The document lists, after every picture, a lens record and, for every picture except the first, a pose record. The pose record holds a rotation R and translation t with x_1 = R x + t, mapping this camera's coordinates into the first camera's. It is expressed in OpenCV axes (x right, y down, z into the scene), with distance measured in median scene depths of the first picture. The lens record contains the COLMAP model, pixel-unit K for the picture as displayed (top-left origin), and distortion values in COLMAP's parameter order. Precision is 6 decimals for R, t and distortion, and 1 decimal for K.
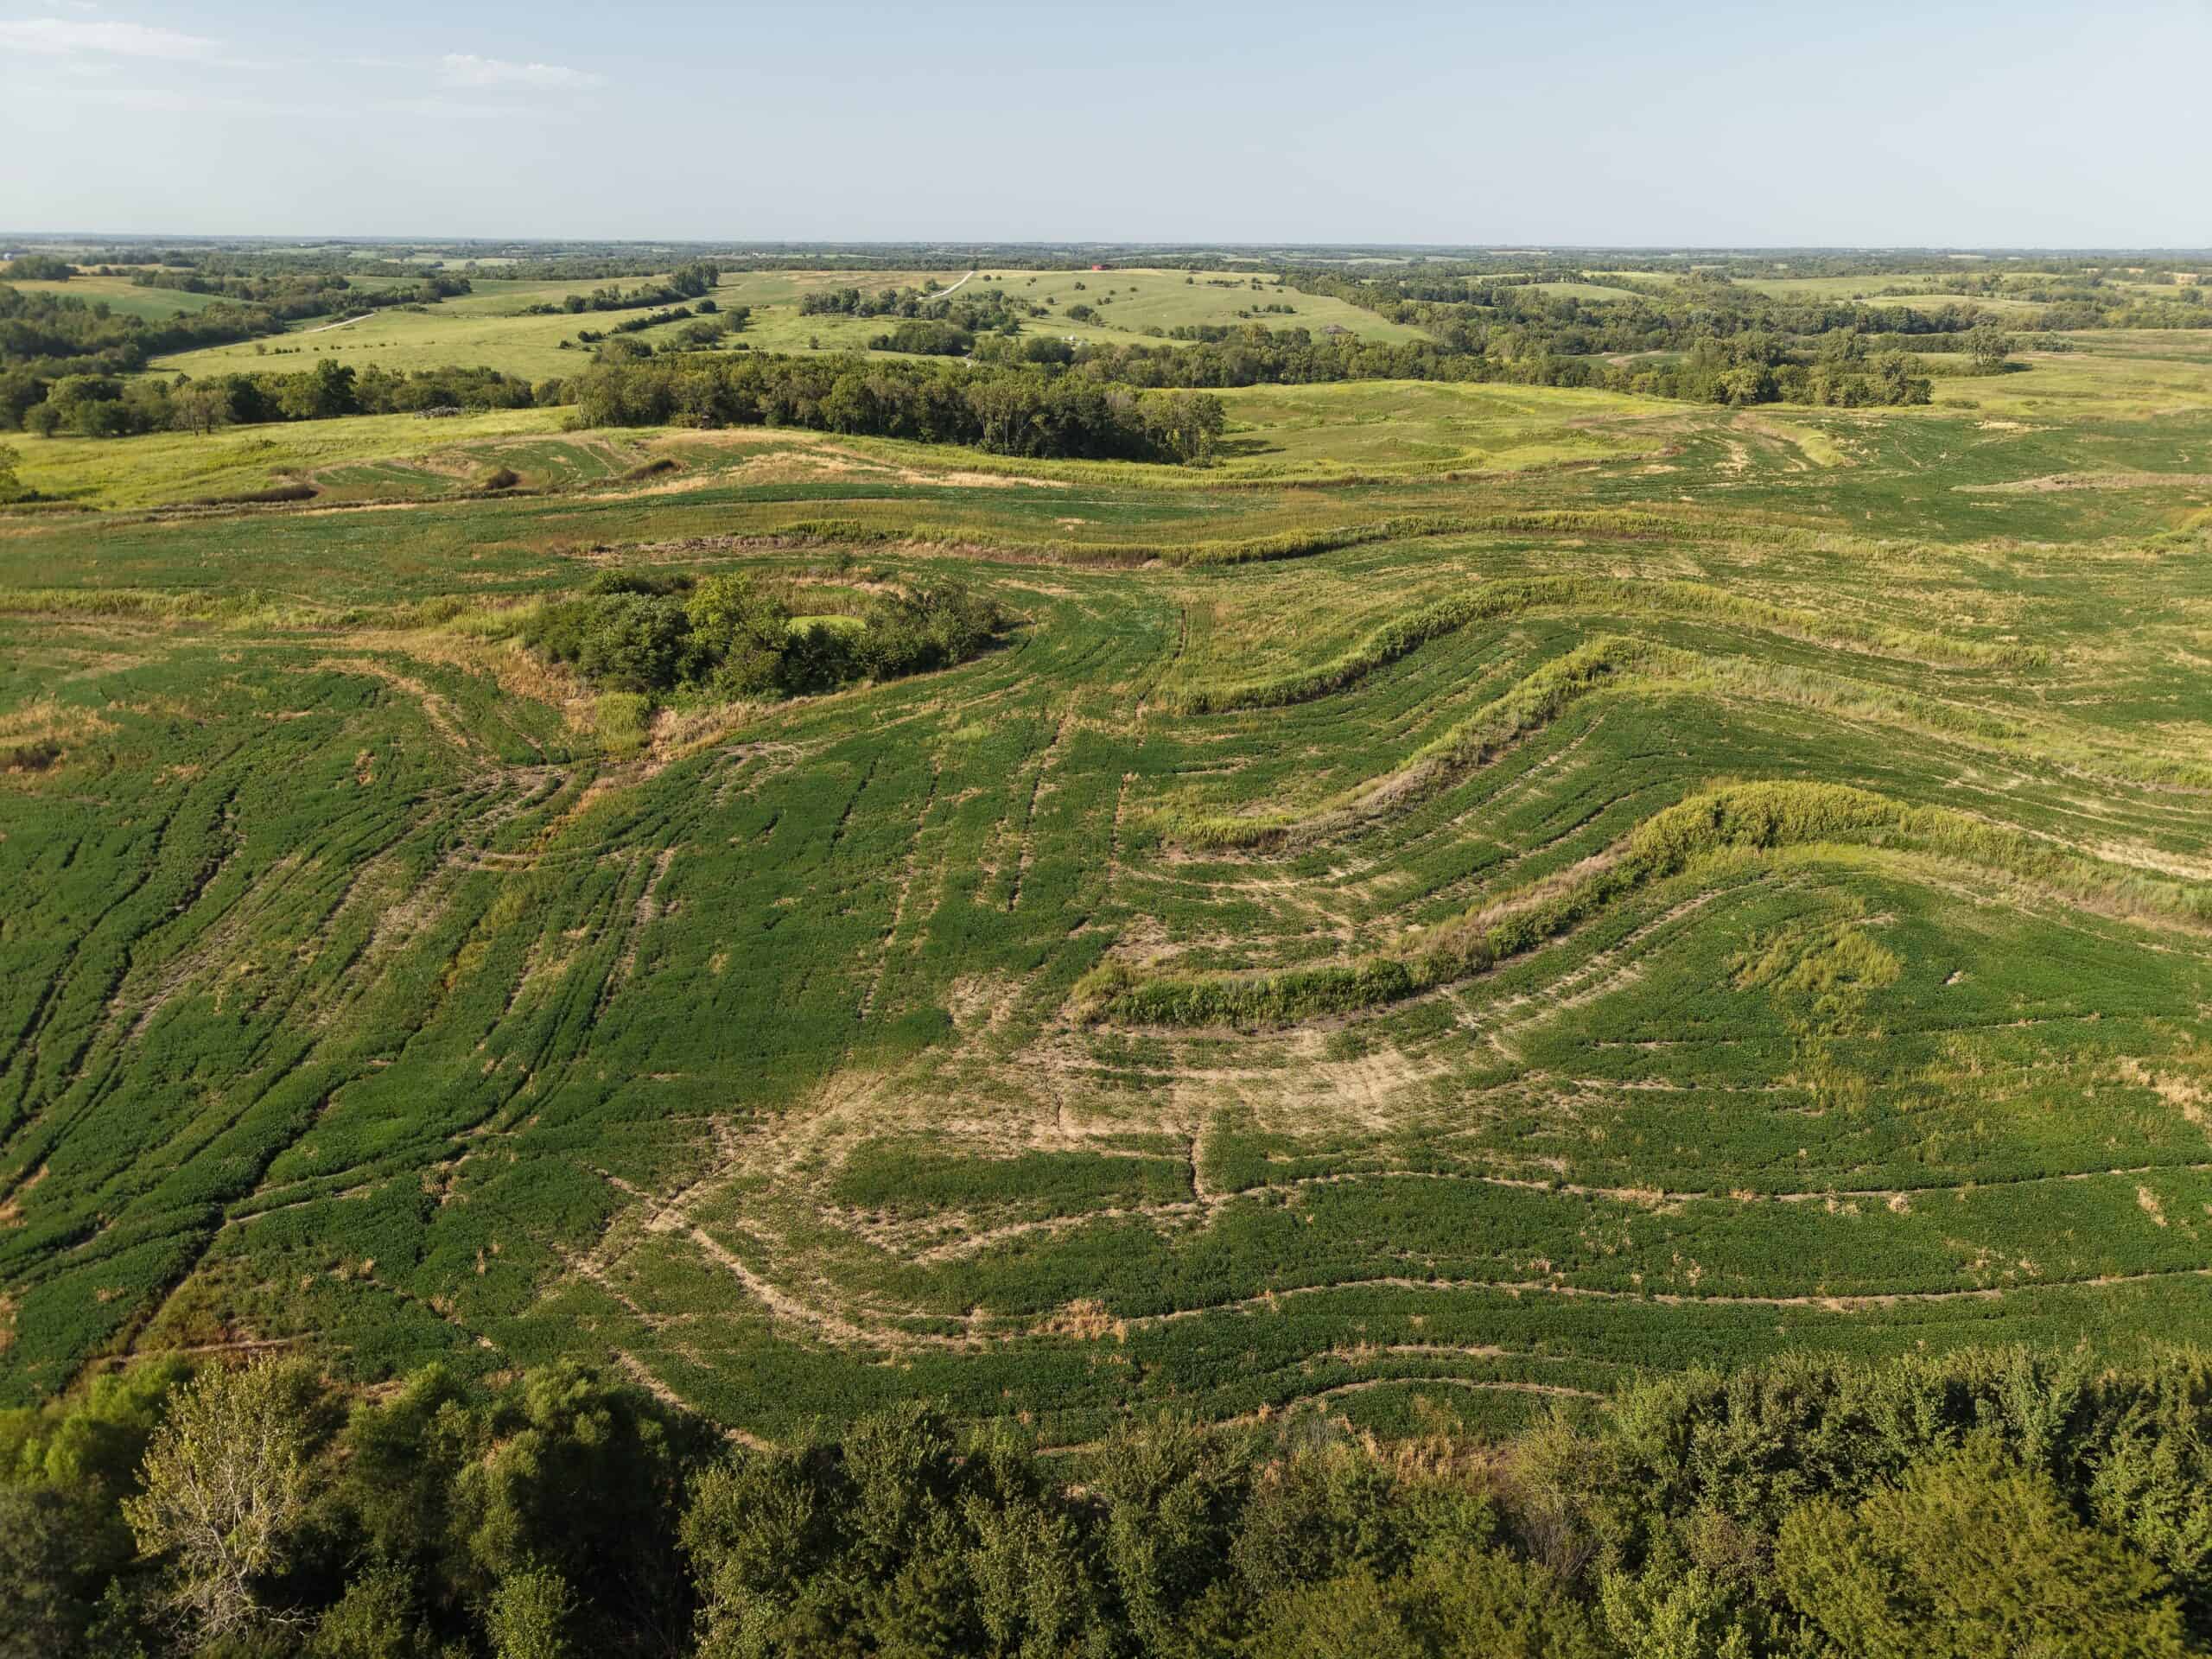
lens RADIAL K [[1495.3, 0, 1090.9], [0, 1495.3, 799.0], [0, 0, 1]] dist [0.023419, -0.018830]
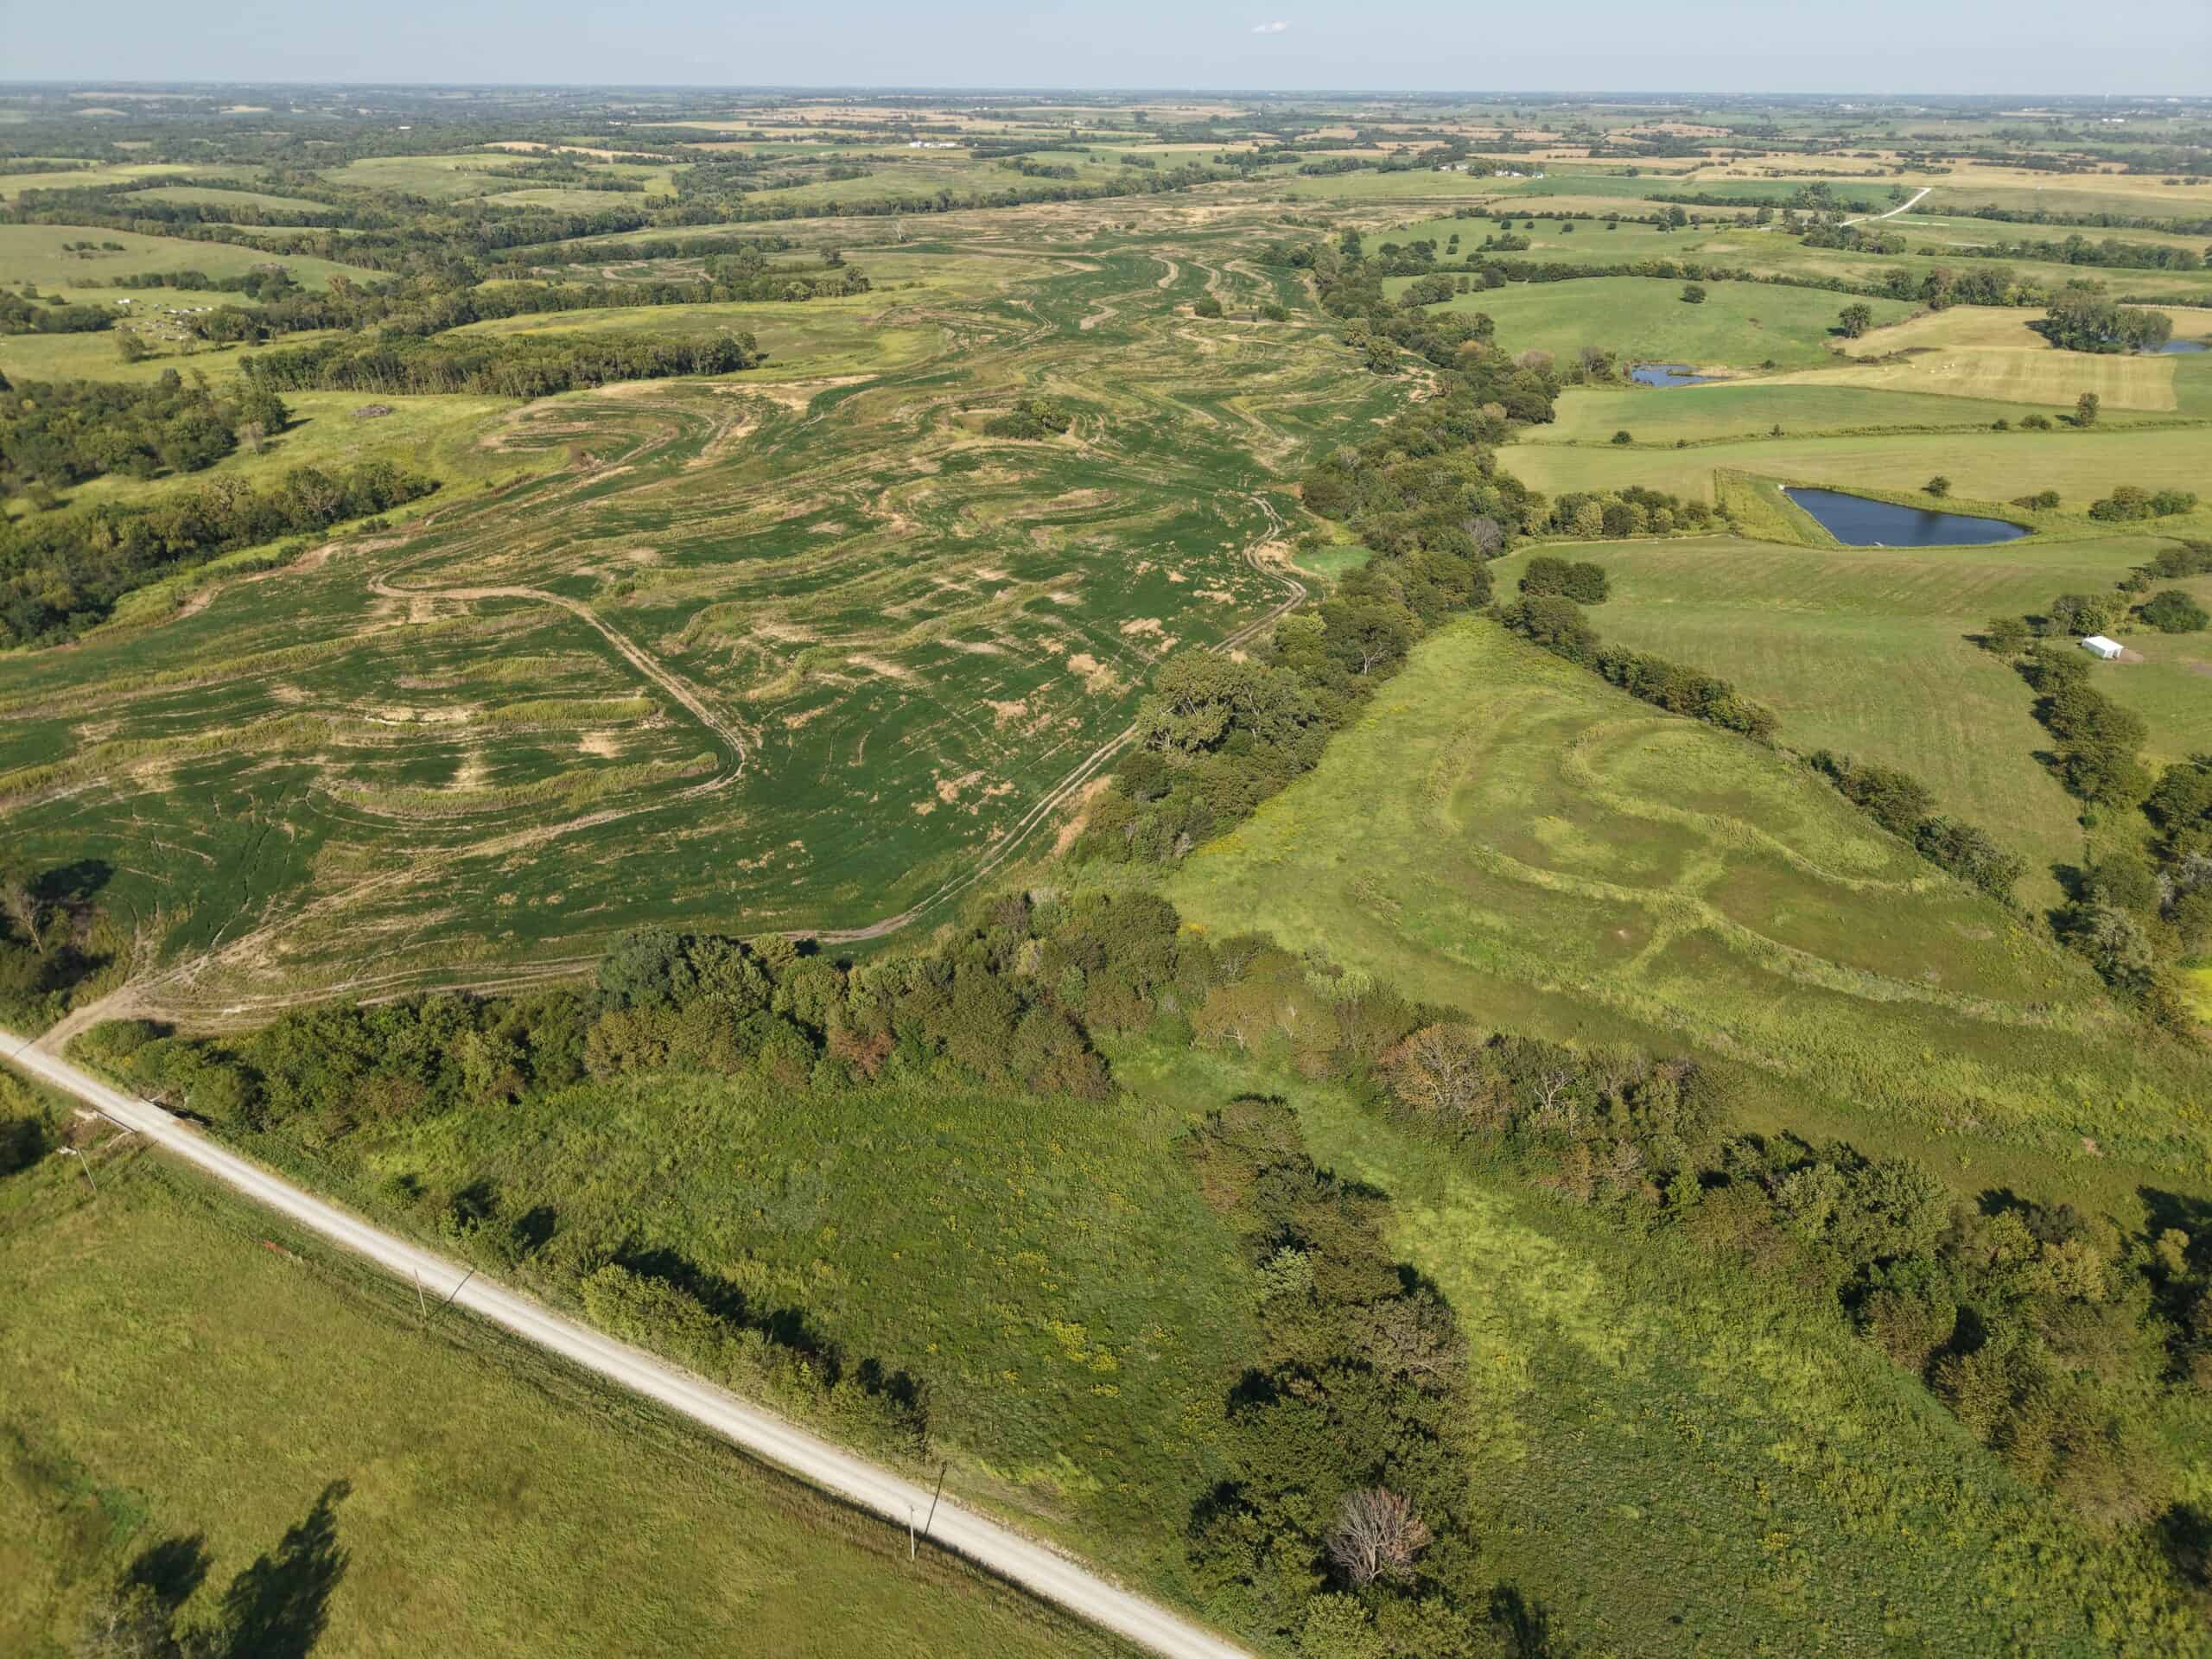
lens RADIAL K [[1495.3, 0, 1093.3], [0, 1495.3, 838.0], [0, 0, 1]] dist [0.023419, -0.018830]
pose [[0.512066, -0.393683, 0.763415, -2.448898], [0.300638, 0.914708, 0.270047, -0.095104], [-0.804615, 0.091230, 0.586747, -0.779815]]
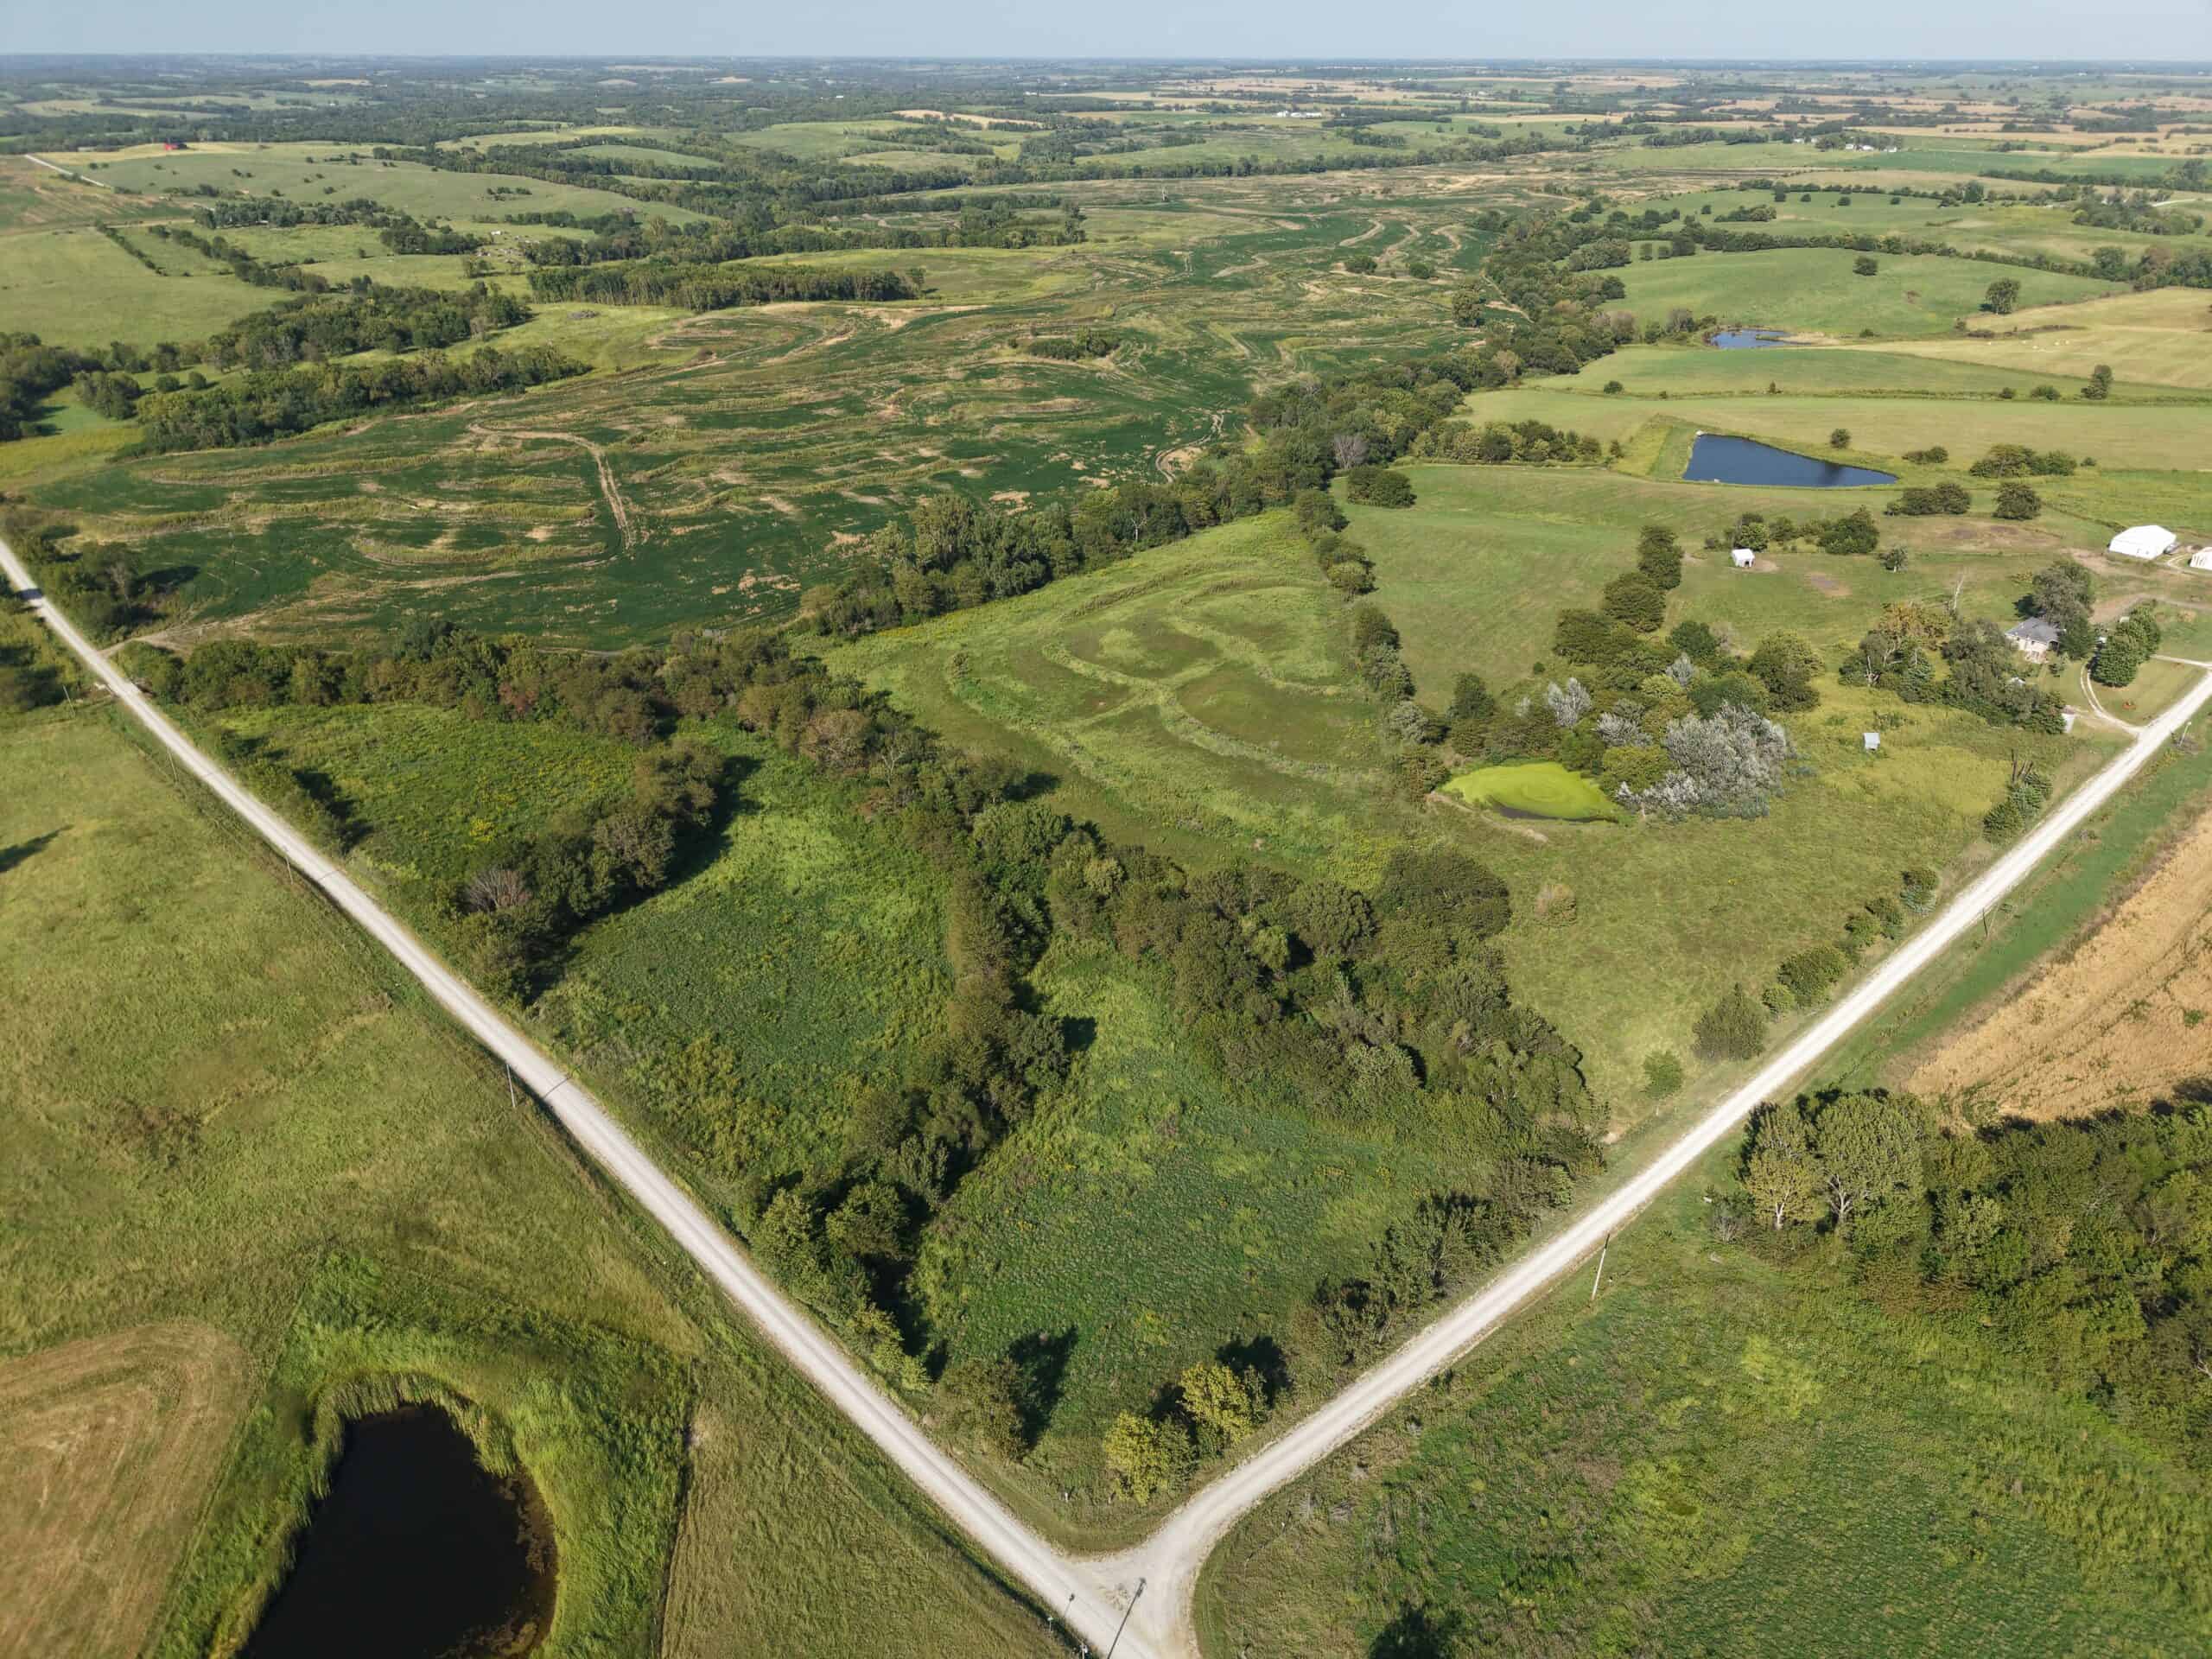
lens RADIAL K [[1495.3, 0, 1084.7], [0, 1495.3, 832.5], [0, 0, 1]] dist [0.023419, -0.018830]
pose [[0.730577, -0.323101, 0.601550, -2.352453], [0.243654, 0.946325, 0.212370, 0.210573], [-0.637879, -0.008582, 0.770089, -1.594835]]
